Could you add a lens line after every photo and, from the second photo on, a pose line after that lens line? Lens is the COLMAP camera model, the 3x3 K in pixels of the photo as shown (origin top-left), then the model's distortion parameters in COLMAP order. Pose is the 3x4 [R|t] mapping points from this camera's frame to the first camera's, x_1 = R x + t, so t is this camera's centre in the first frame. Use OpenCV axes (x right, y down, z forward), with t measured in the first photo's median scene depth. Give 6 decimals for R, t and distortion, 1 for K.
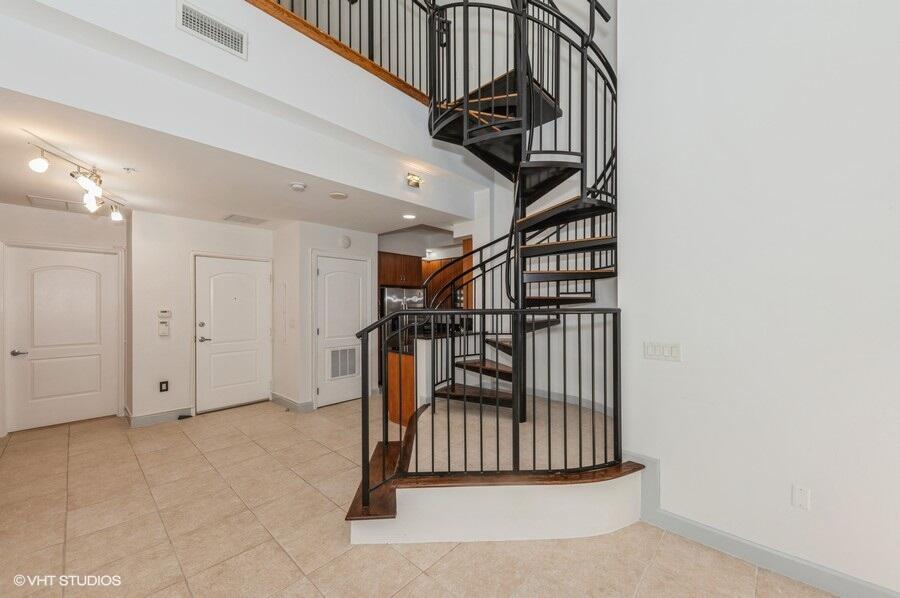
lens RADIAL K [[344.4, 0, 450.0], [0, 344.4, 299.0], [0, 0, 1]] dist [0.014977, -0.007126]
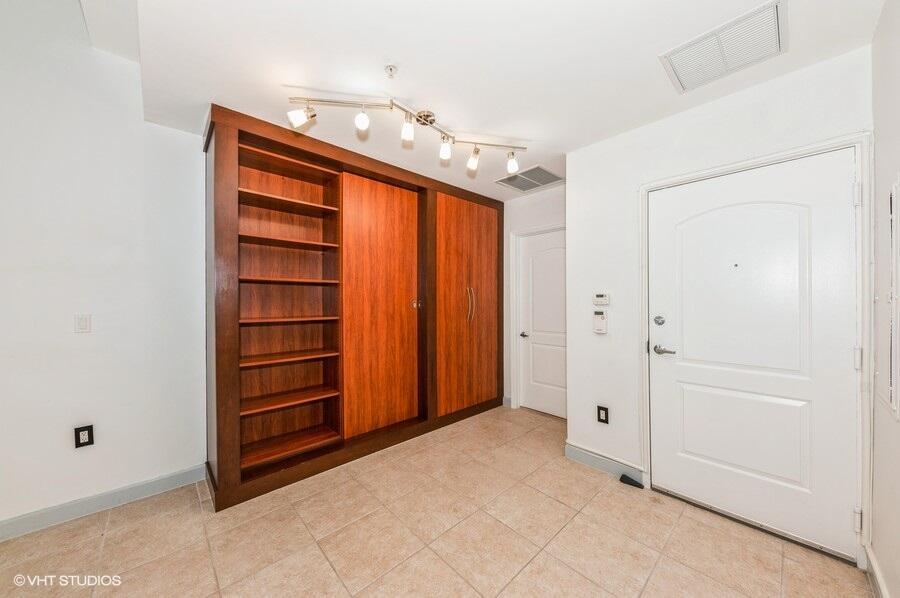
lens RADIAL K [[315.8, 0, 450.0], [0, 315.8, 299.0], [0, 0, 1]] dist [-0.000443, -0.000325]
pose [[-0.084501, 0.001321, -0.996423, -0.264632], [0.021541, 0.999768, -0.000501, 0.042200], [0.996191, -0.021507, -0.084509, 0.881714]]
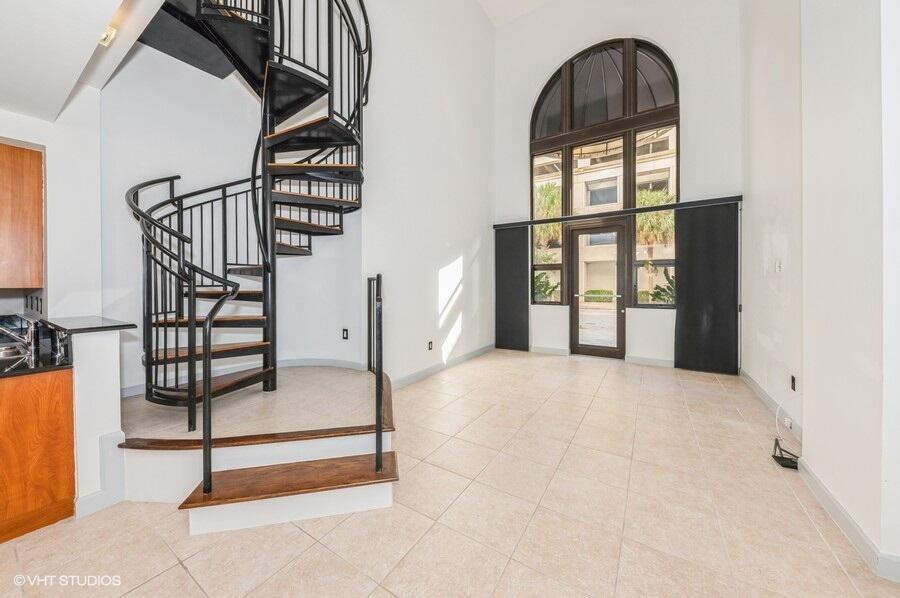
lens RADIAL K [[319.4, 0, 438.0], [0, 319.4, 286.5], [0, 0, 1]] dist [-0.000311, -0.000231]
pose [[-0.158722, -0.002004, 0.987321, -0.668994], [-0.006975, 0.999975, 0.000908, 0.039008], [-0.987299, -0.006743, -0.158732, 0.557765]]
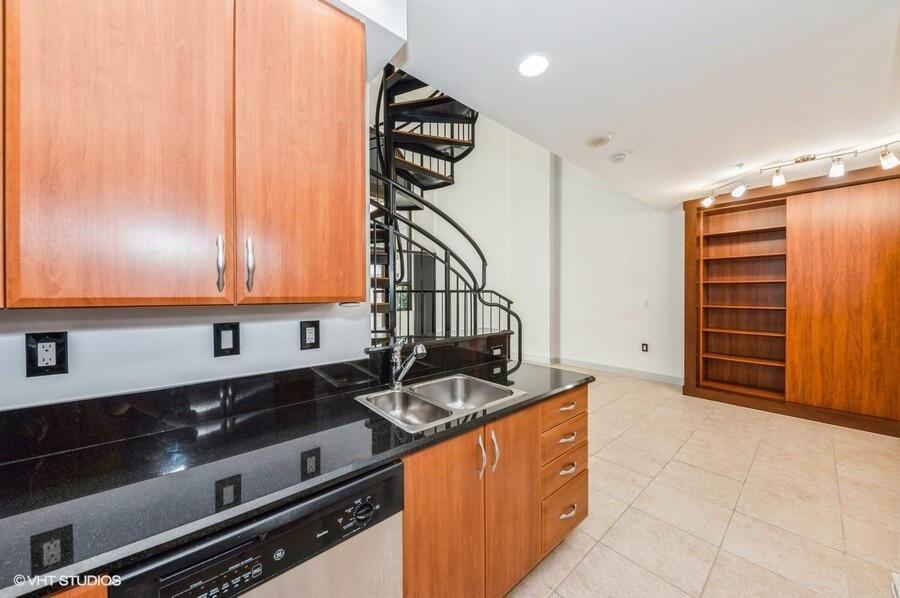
lens RADIAL K [[315.8, 0, 450.0], [0, 315.8, 299.0], [0, 0, 1]] dist [-0.000443, -0.000325]
pose [[-0.993431, 0.004806, 0.114327, -0.072630], [0.004394, 0.999983, -0.003853, 0.051647], [-0.114344, -0.003325, -0.993436, 1.631384]]
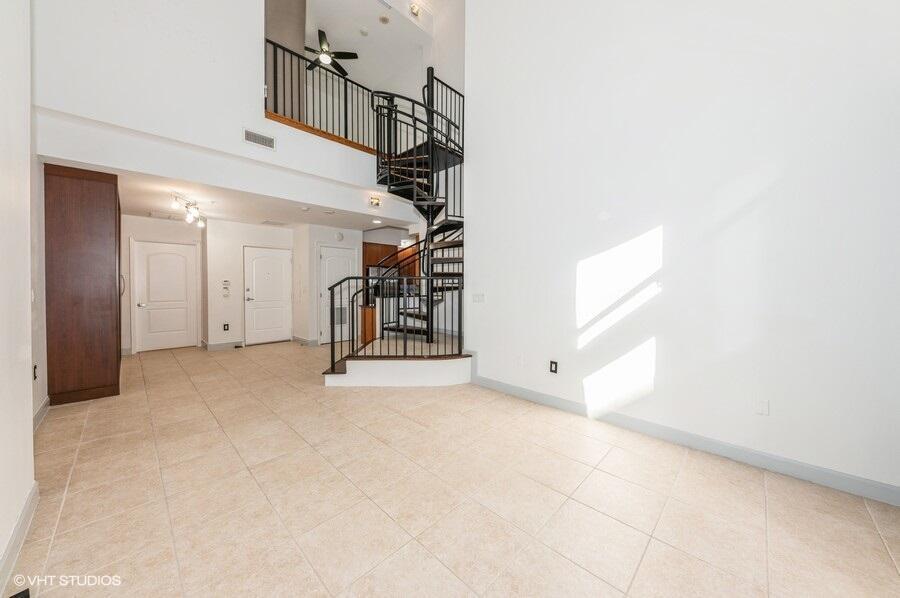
lens RADIAL K [[315.8, 0, 449.7], [0, 315.8, 283.9], [0, 0, 1]] dist [0.001011, 0.000039]
pose [[0.999645, 0.004969, -0.026176, 0.293581], [-0.004548, 0.999860, 0.016110, 0.023205], [0.026253, -0.015985, 0.999528, -0.506800]]
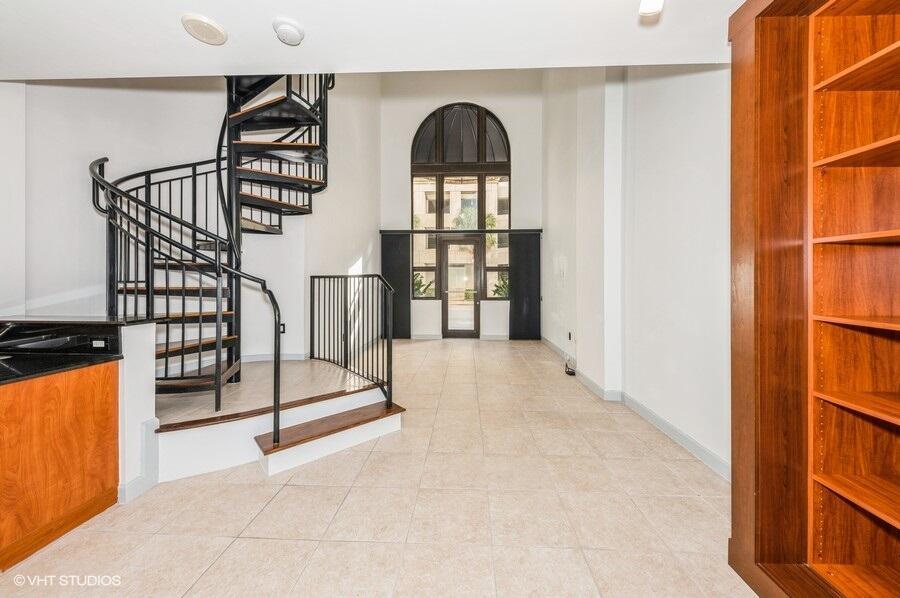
lens RADIAL K [[332.7, 0, 448.9], [0, 332.7, 282.2], [0, 0, 1]] dist [-0.000103, -0.000111]
pose [[-0.644538, 0.002440, 0.764569, -0.844238], [-0.011593, 0.999849, -0.012965, 0.046077], [-0.764485, -0.017220, -0.644412, 0.980797]]
